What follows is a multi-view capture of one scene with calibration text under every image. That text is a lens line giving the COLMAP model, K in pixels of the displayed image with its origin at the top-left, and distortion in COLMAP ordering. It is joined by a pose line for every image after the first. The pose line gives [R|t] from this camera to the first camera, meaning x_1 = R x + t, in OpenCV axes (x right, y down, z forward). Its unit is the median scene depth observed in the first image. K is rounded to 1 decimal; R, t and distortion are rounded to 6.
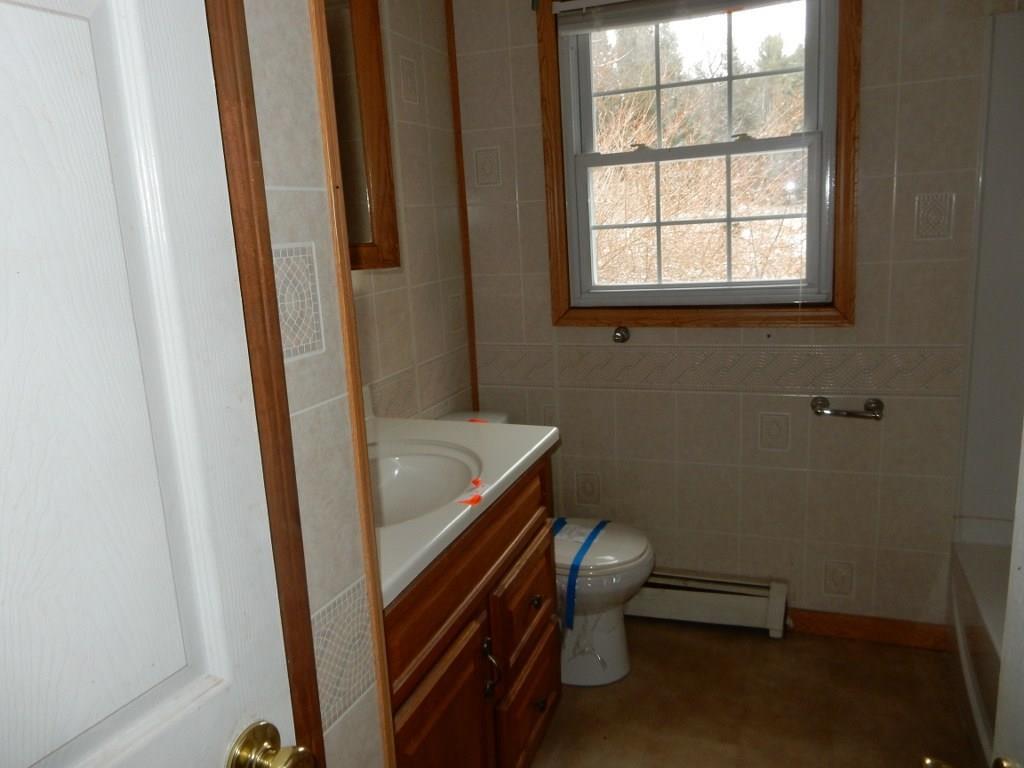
lens RADIAL K [[753.1, 0, 512.0], [0, 753.1, 384.0], [0, 0, 1]] dist [0.003211, 0.002238]
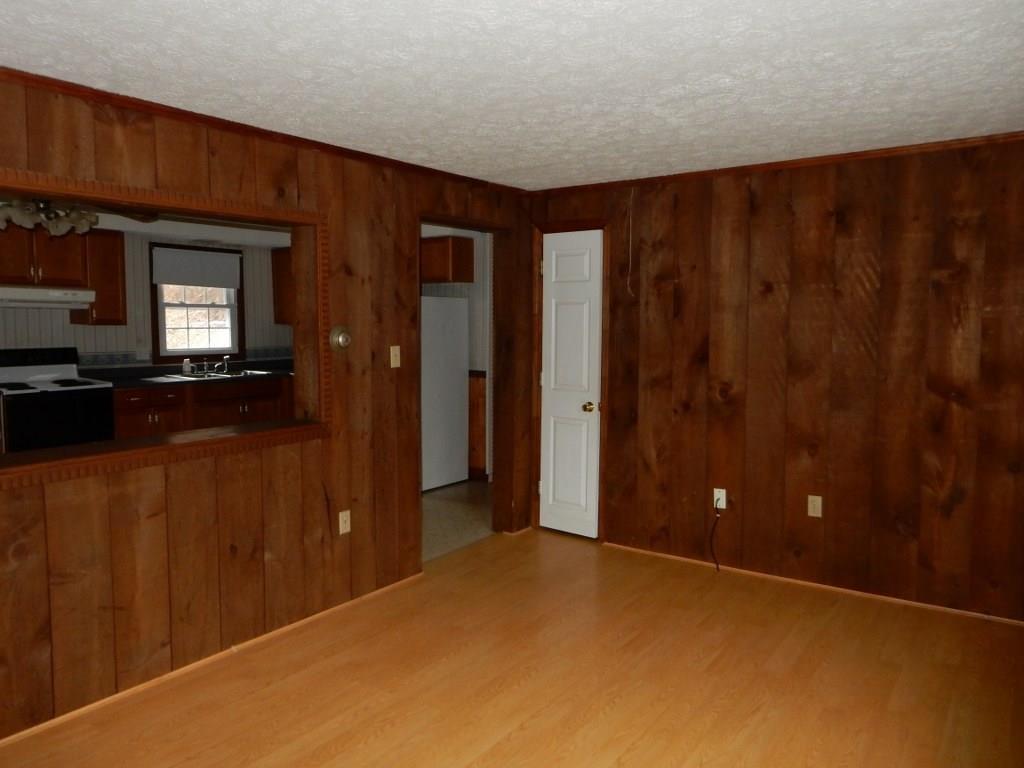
lens RADIAL K [[753.1, 0, 512.0], [0, 753.1, 384.0], [0, 0, 1]] dist [0.003211, 0.002238]
pose [[0.265299, -0.024361, 0.963858, -2.374514], [0.197778, 0.979798, -0.029674, 0.352634], [-0.943663, 0.198503, 0.264758, -0.974858]]
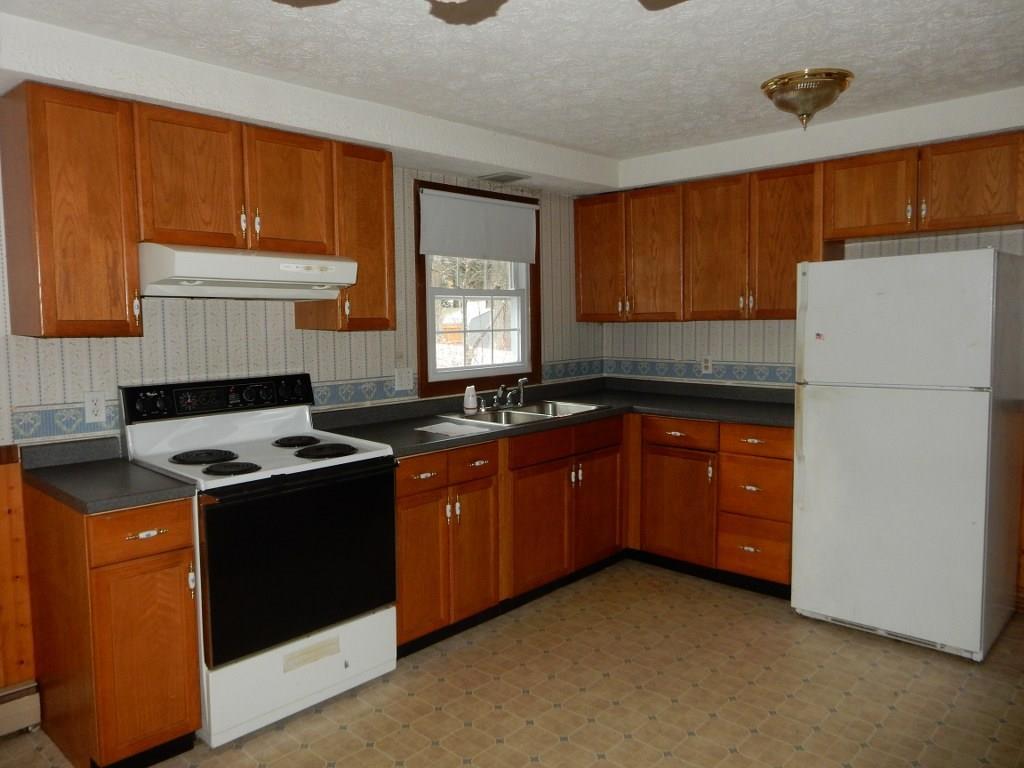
lens RADIAL K [[753.1, 0, 512.0], [0, 753.1, 384.0], [0, 0, 1]] dist [0.003211, 0.002238]
pose [[0.384637, -0.032429, 0.922498, -1.381994], [0.204056, 0.977645, -0.050713, 0.017263], [-0.900231, 0.207747, 0.382656, 0.257740]]
